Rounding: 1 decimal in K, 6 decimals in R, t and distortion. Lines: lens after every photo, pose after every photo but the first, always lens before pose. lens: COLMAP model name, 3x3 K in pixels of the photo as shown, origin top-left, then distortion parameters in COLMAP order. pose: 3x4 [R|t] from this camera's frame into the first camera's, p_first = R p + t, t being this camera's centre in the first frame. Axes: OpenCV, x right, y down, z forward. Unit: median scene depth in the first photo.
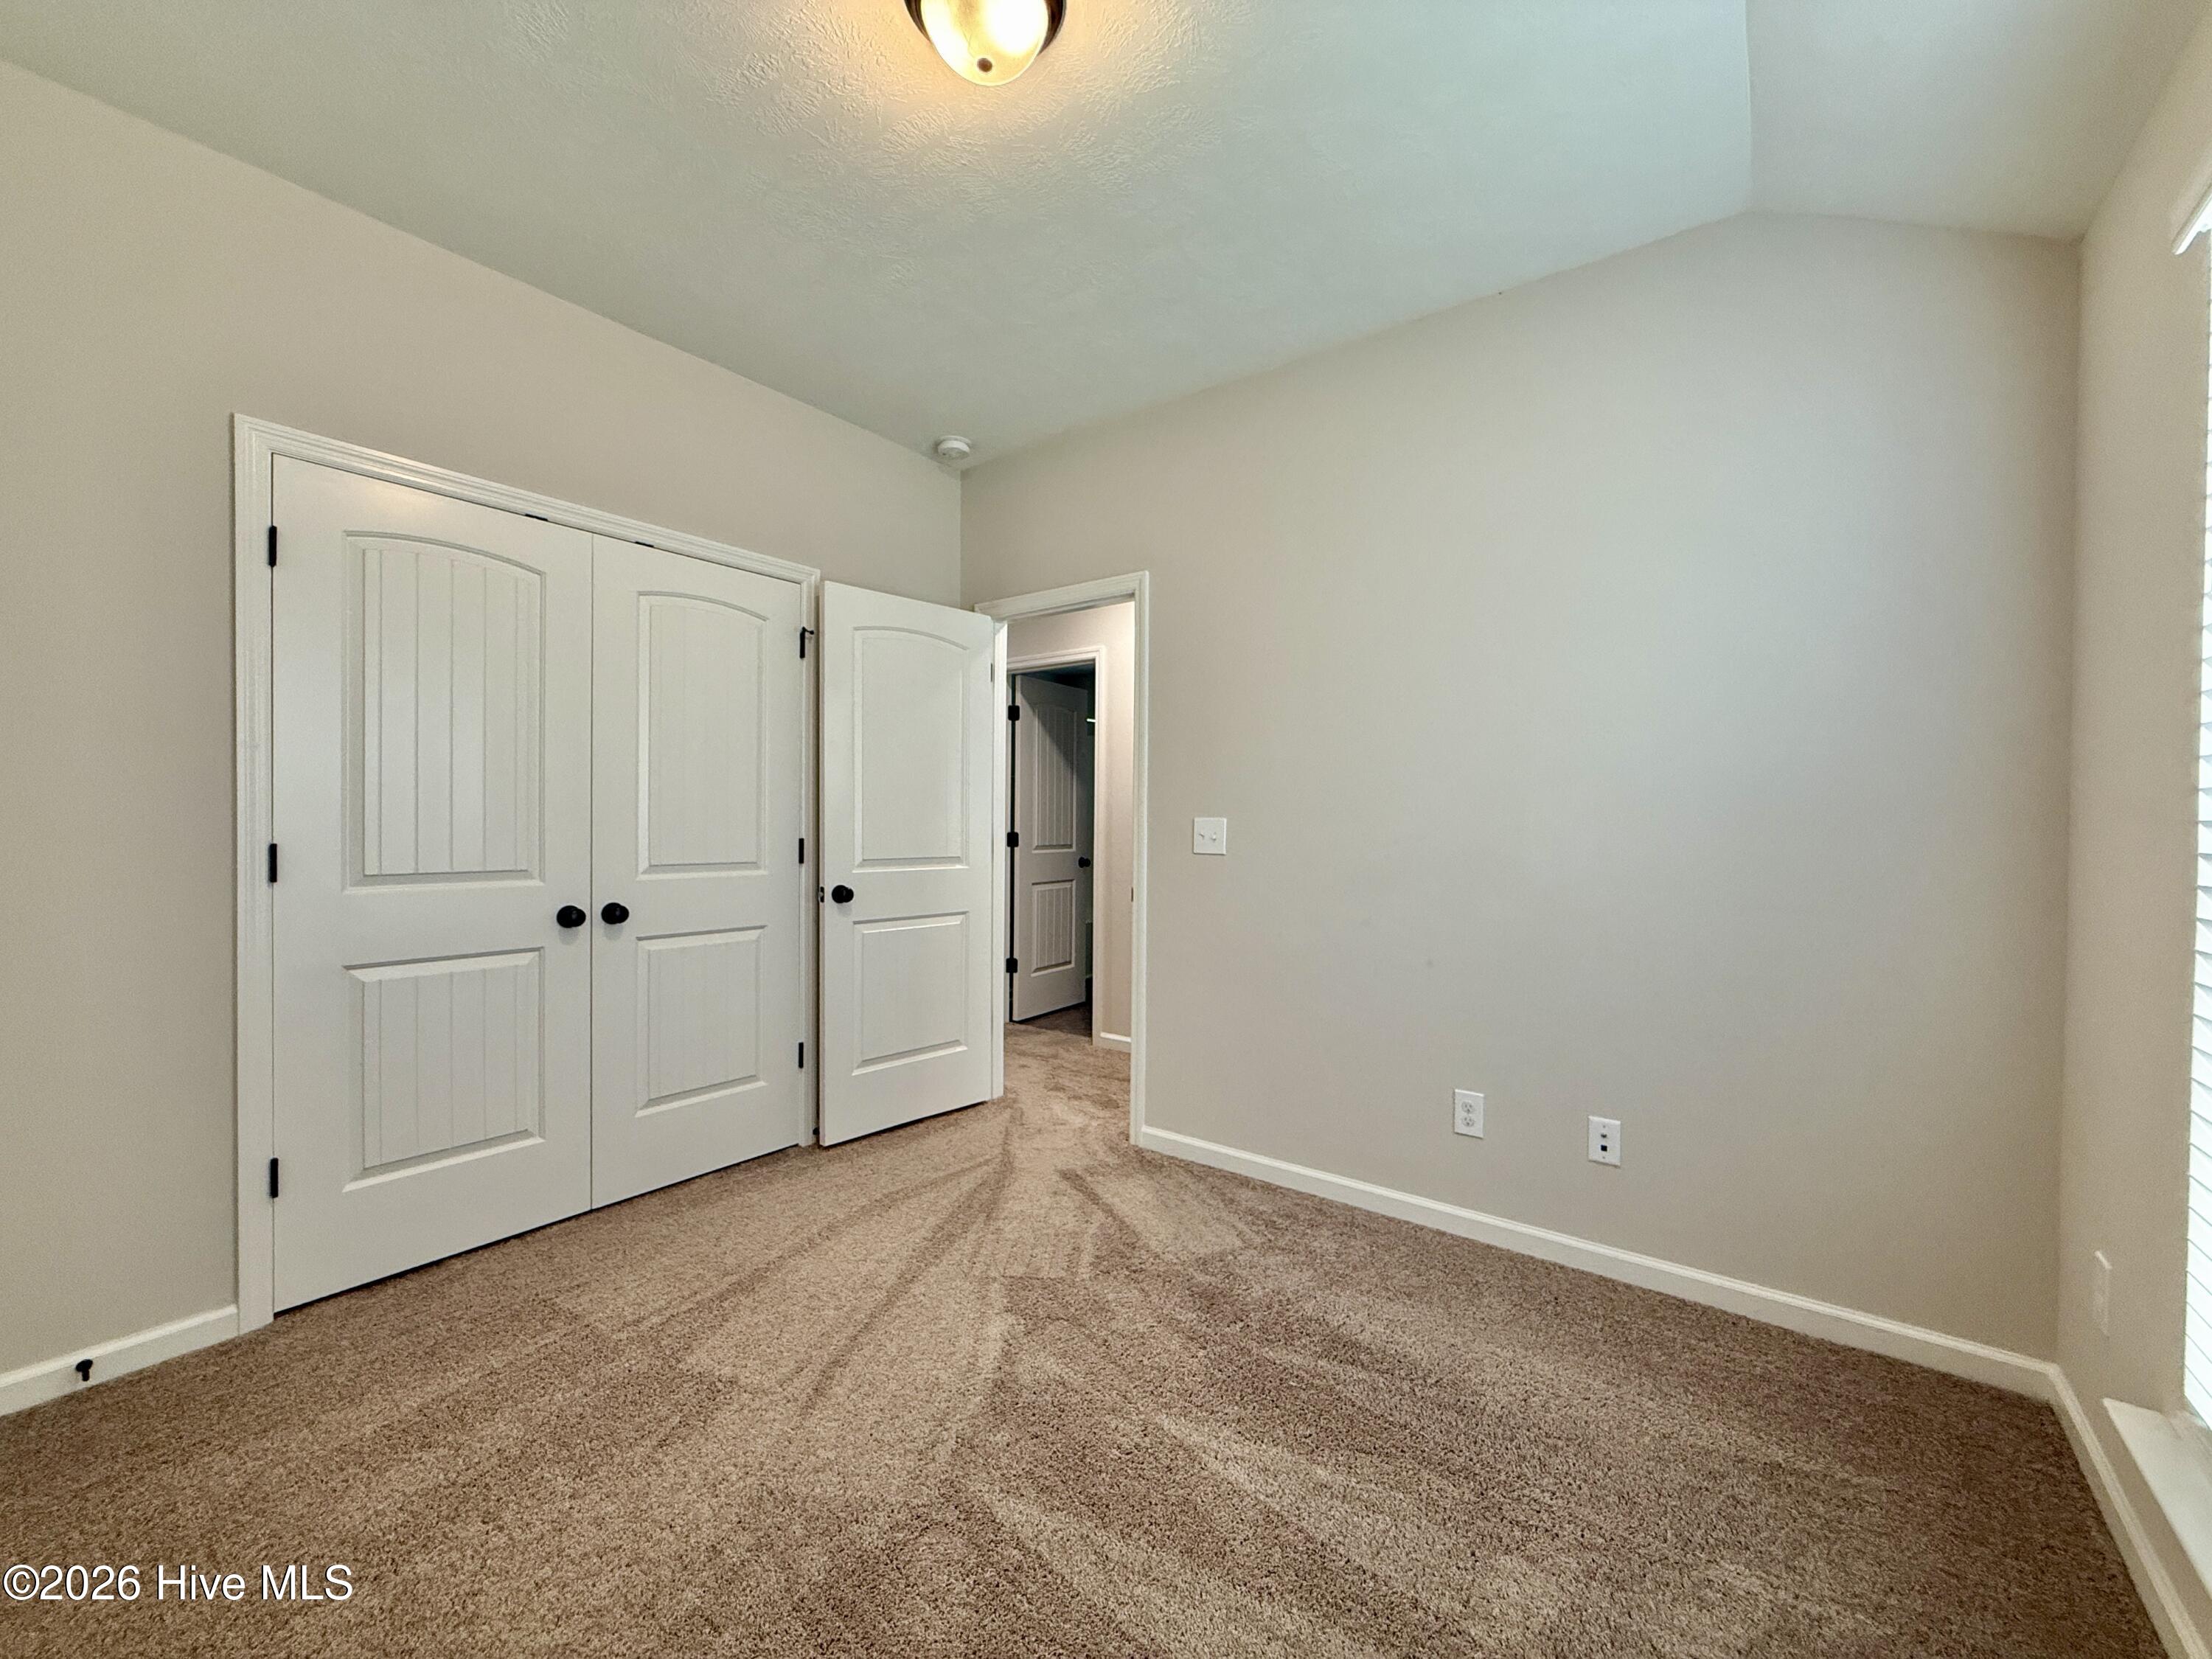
lens RADIAL K [[884.6, 0, 1106.0], [0, 884.6, 829.5], [0, 0, 1]] dist [0.000019, -0.000252]
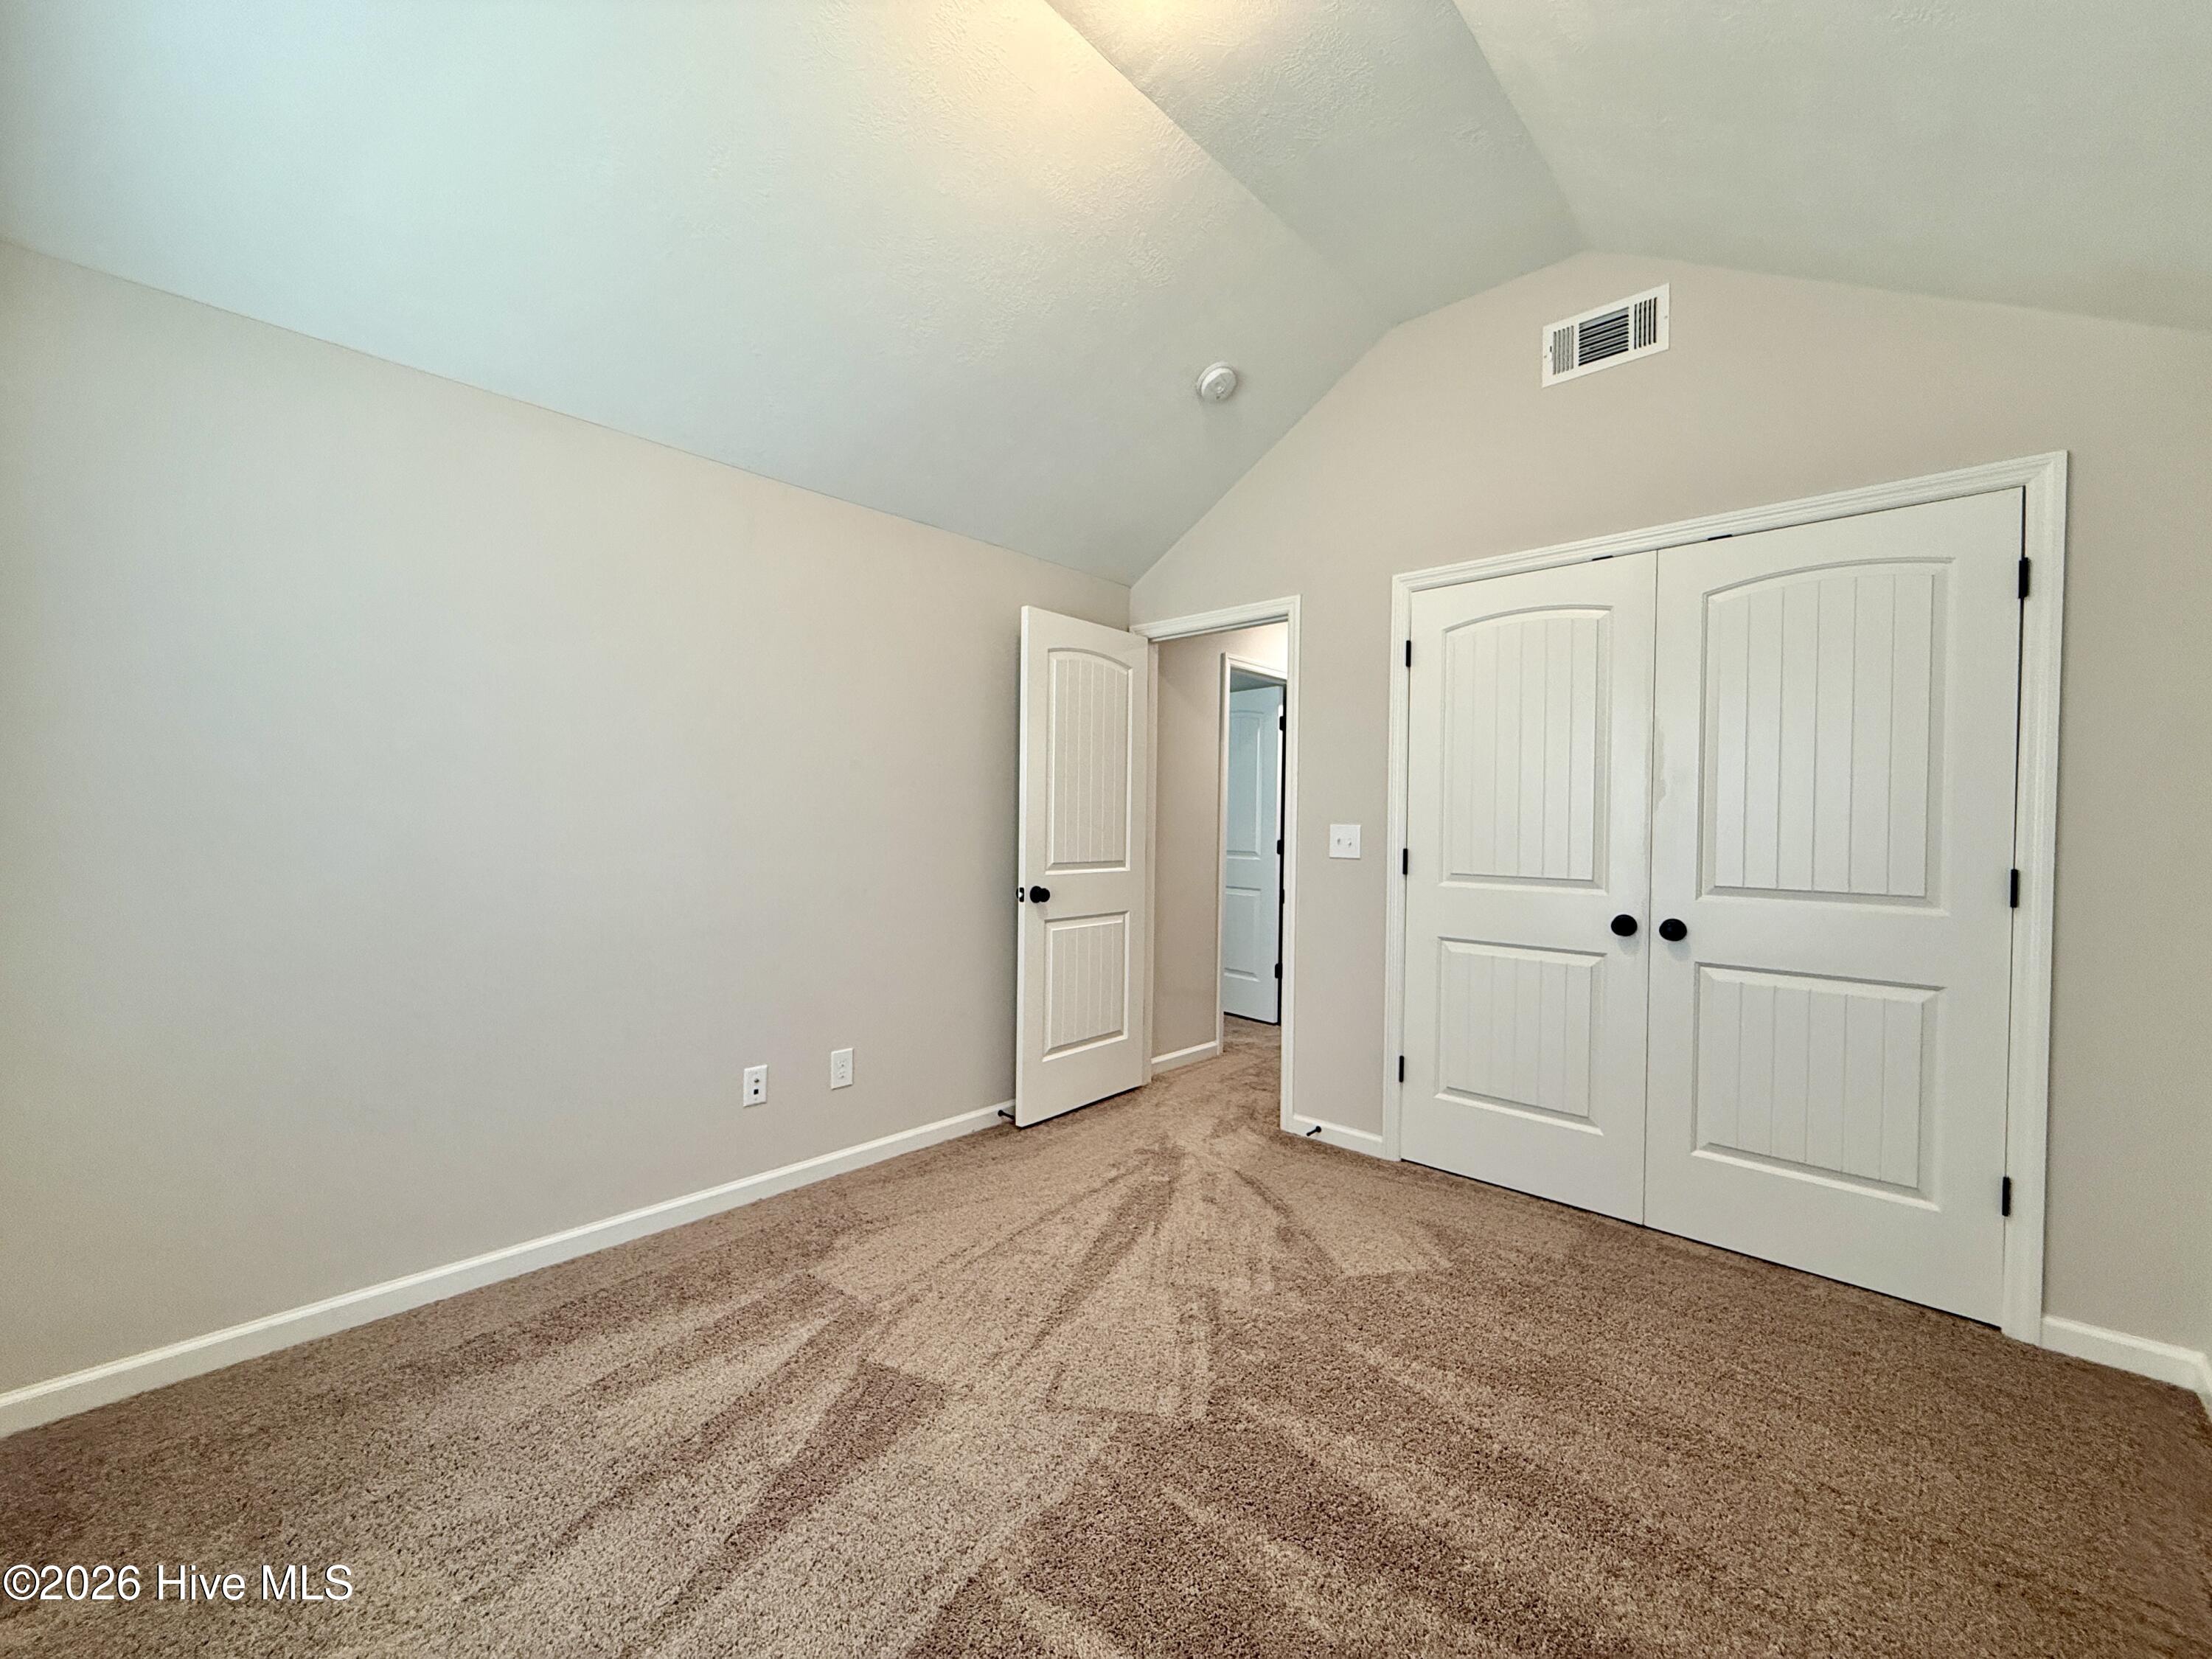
lens RADIAL K [[884.6, 0, 1106.0], [0, 884.6, 829.5], [0, 0, 1]] dist [0.000019, -0.000252]
pose [[-0.086184, 0.017629, -0.996123, 0.495761], [-0.014142, 0.999721, 0.018916, -0.031602], [0.996179, 0.015718, -0.085911, 0.497819]]
